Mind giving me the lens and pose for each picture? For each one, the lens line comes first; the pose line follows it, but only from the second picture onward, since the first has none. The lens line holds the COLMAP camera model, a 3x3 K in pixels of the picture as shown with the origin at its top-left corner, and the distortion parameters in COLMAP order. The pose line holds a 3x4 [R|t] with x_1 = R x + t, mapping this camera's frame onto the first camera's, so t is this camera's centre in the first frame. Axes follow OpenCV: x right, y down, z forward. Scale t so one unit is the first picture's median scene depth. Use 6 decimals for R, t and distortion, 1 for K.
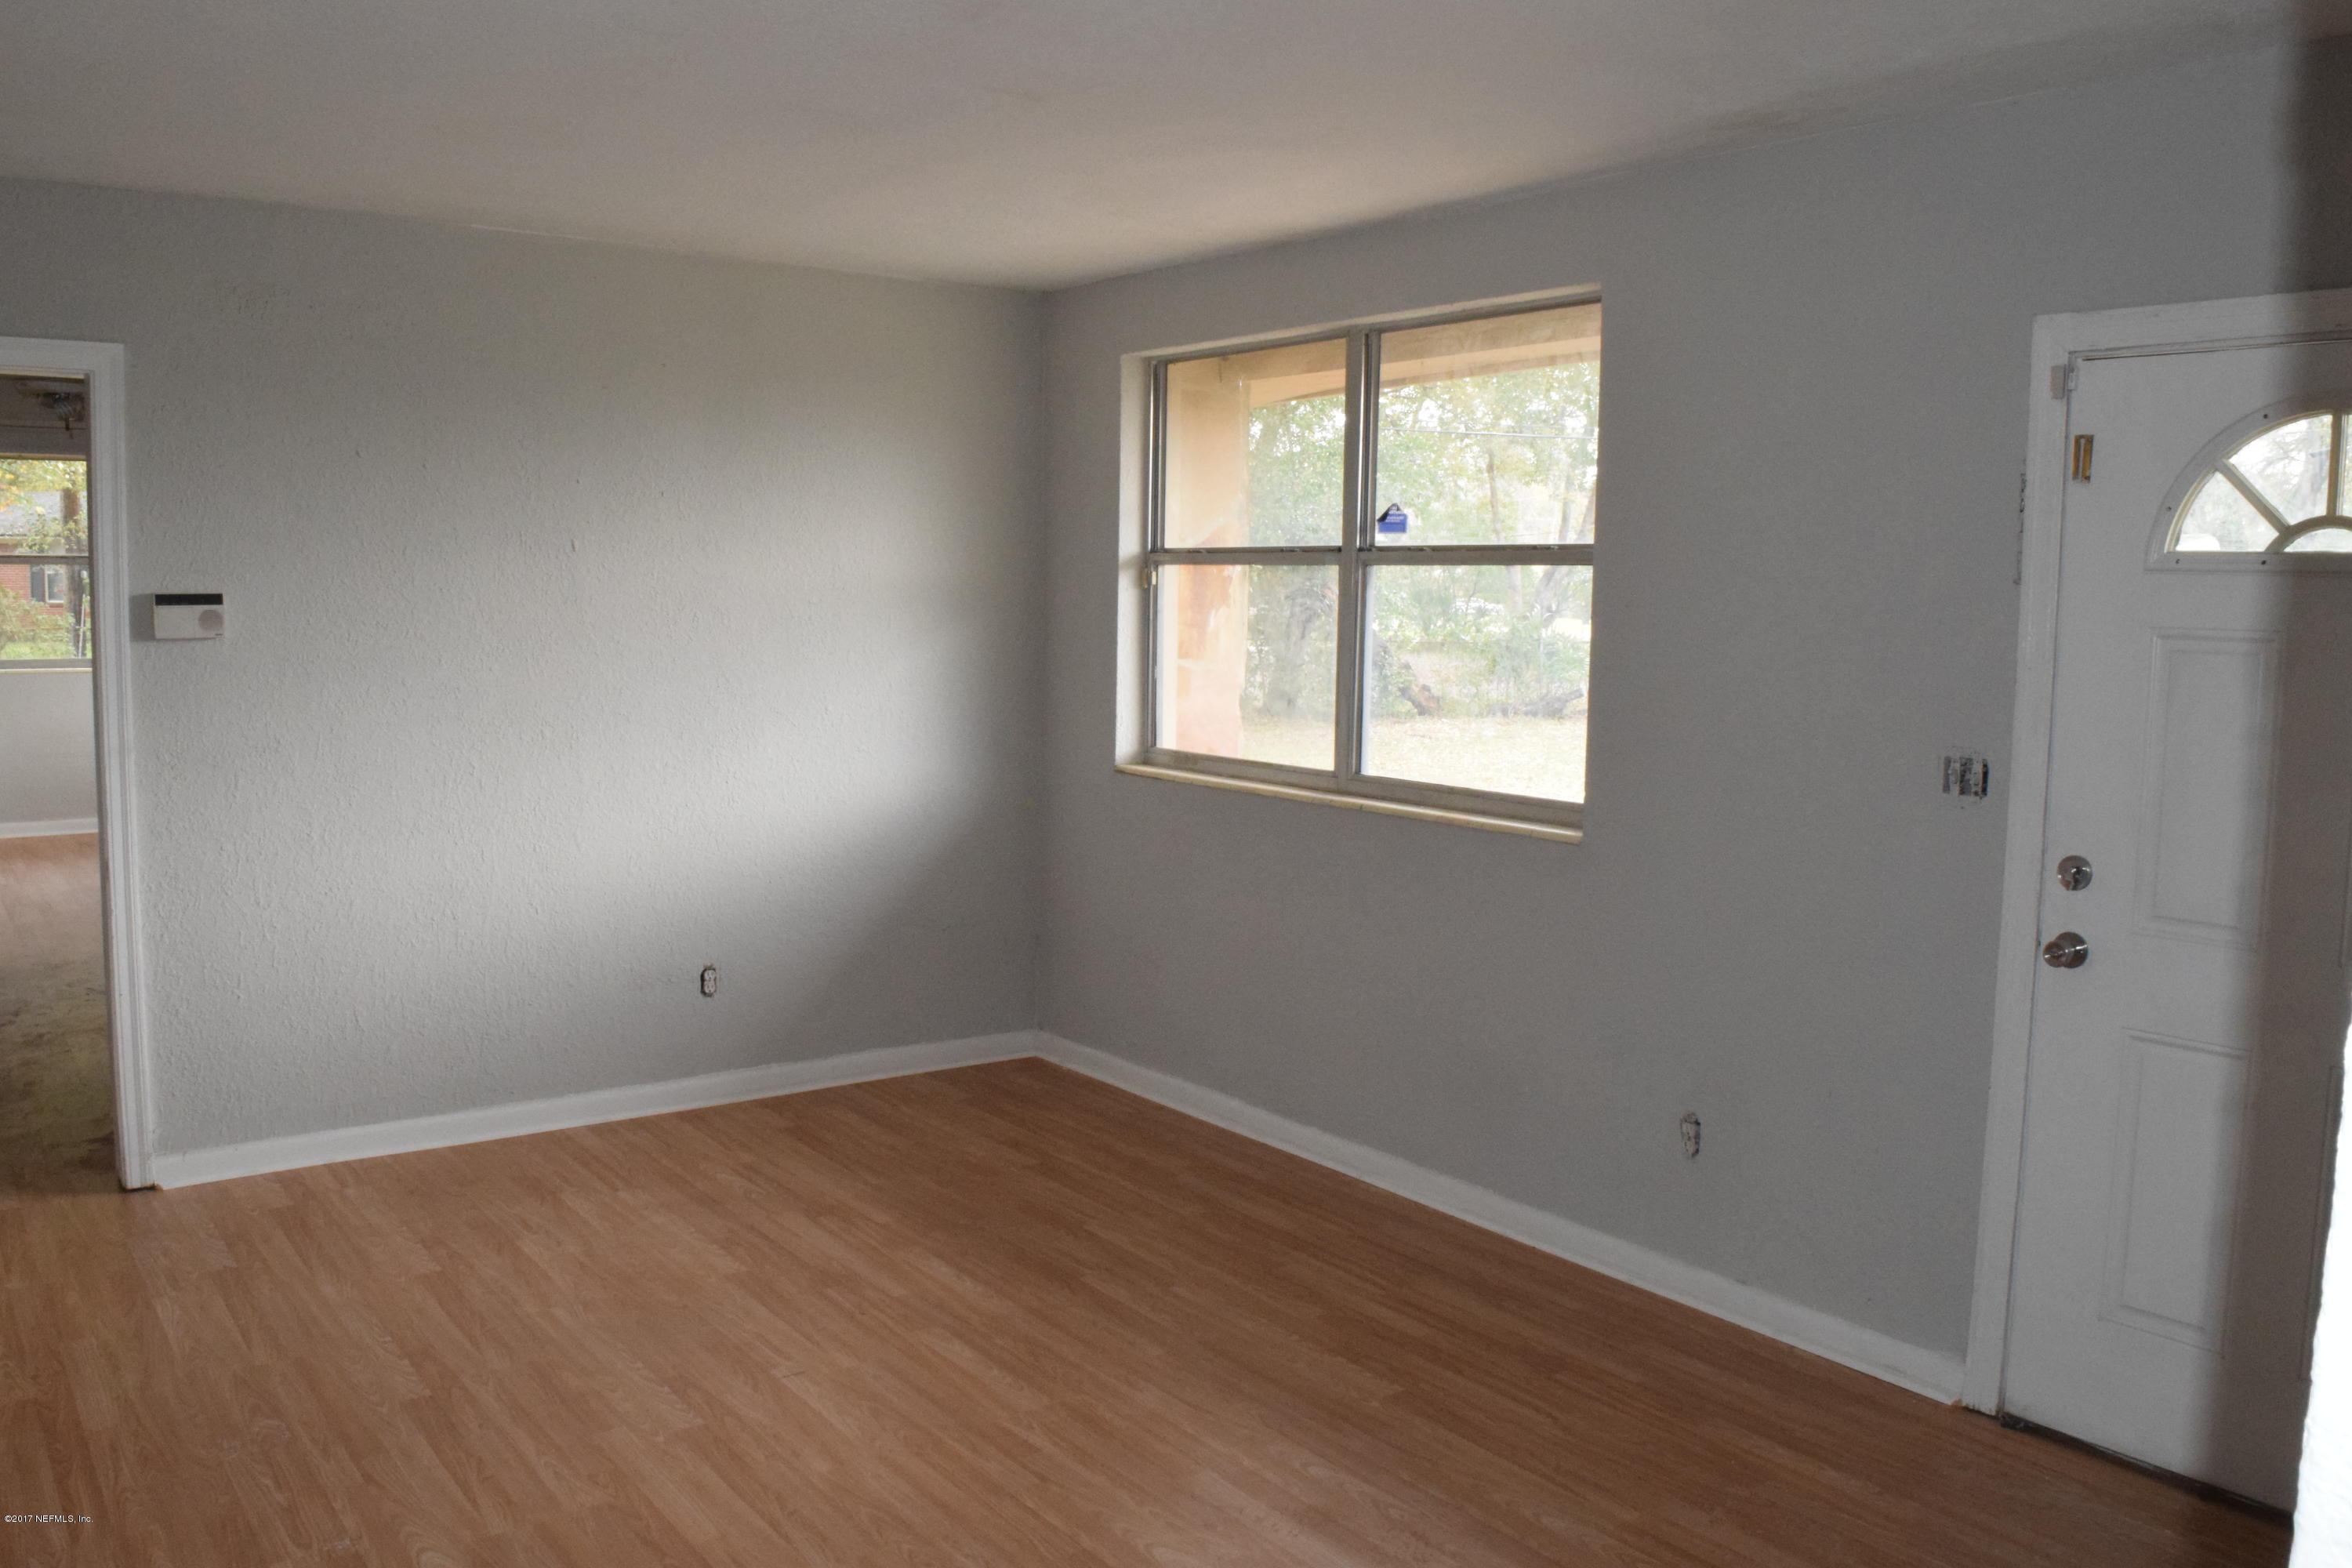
lens RADIAL K [[1834.1, 0, 1176.0], [0, 1834.1, 784.0], [0, 0, 1]] dist [-0.084773, 0.000522]
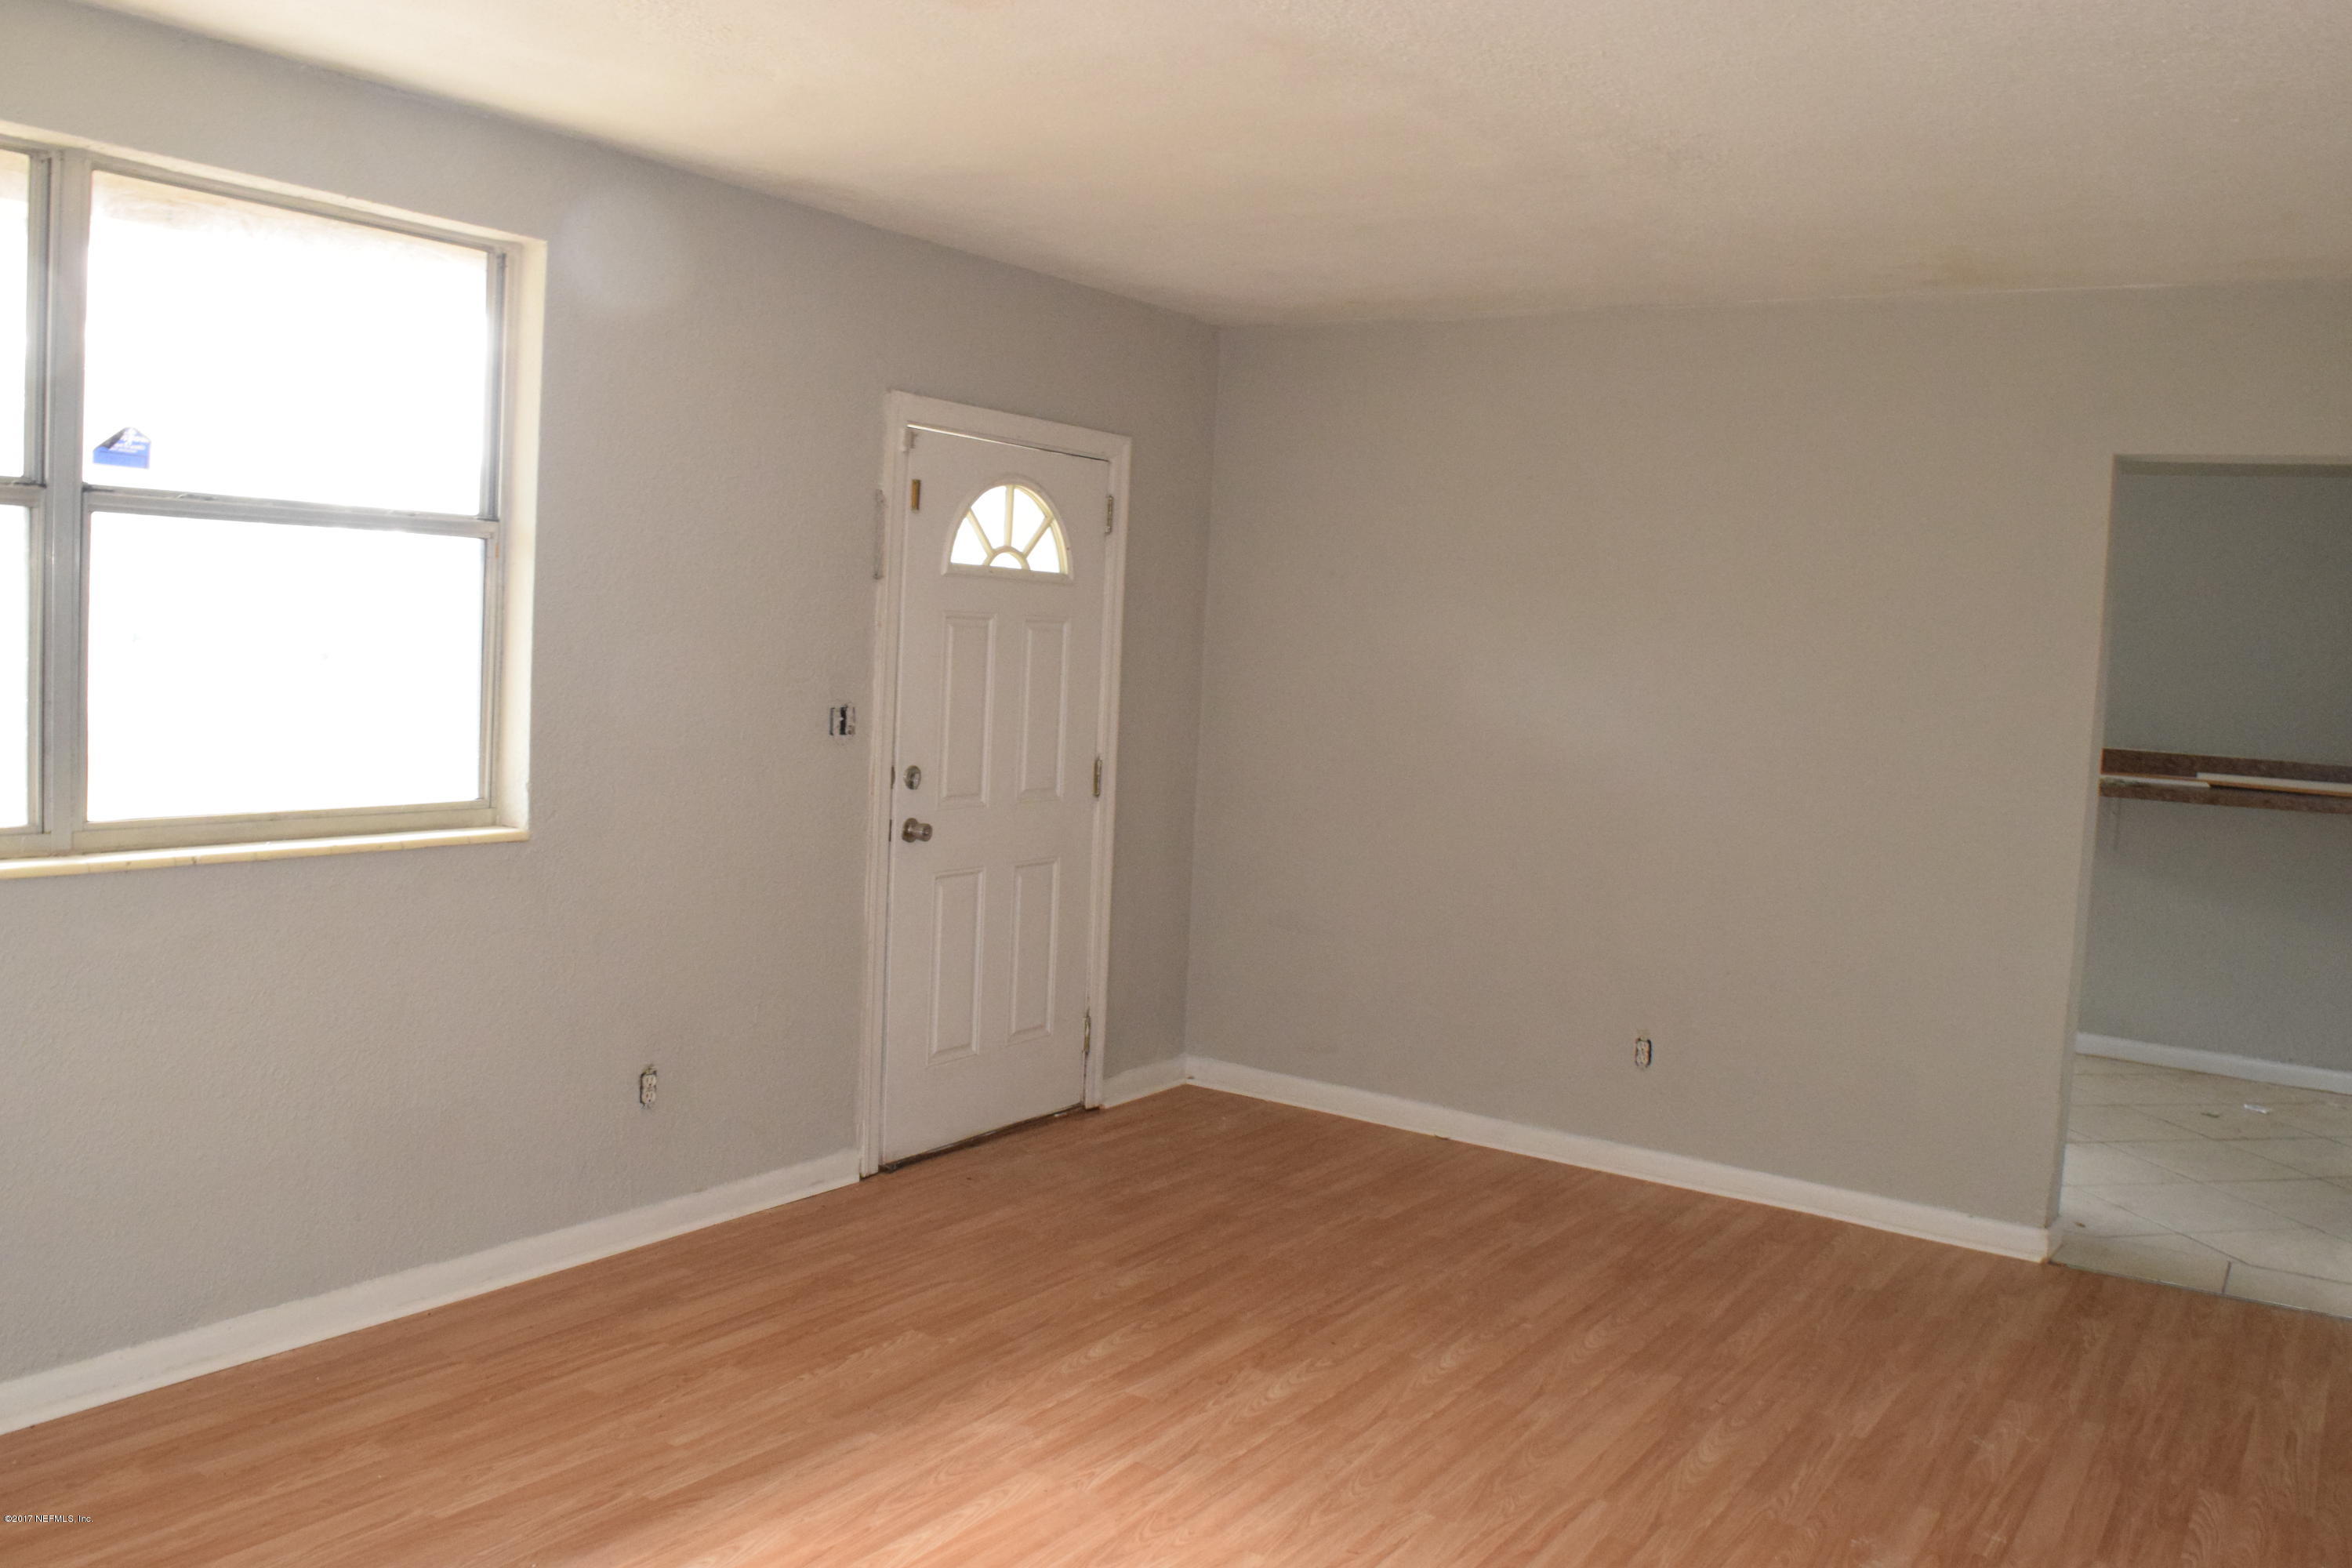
lens RADIAL K [[1834.1, 0, 1176.0], [0, 1834.1, 784.0], [0, 0, 1]] dist [-0.084773, 0.000522]
pose [[-0.317310, -0.111042, 0.941798, -0.868843], [0.044684, 0.990267, 0.131812, -0.118021], [-0.947269, 0.083908, -0.309260, 1.113223]]
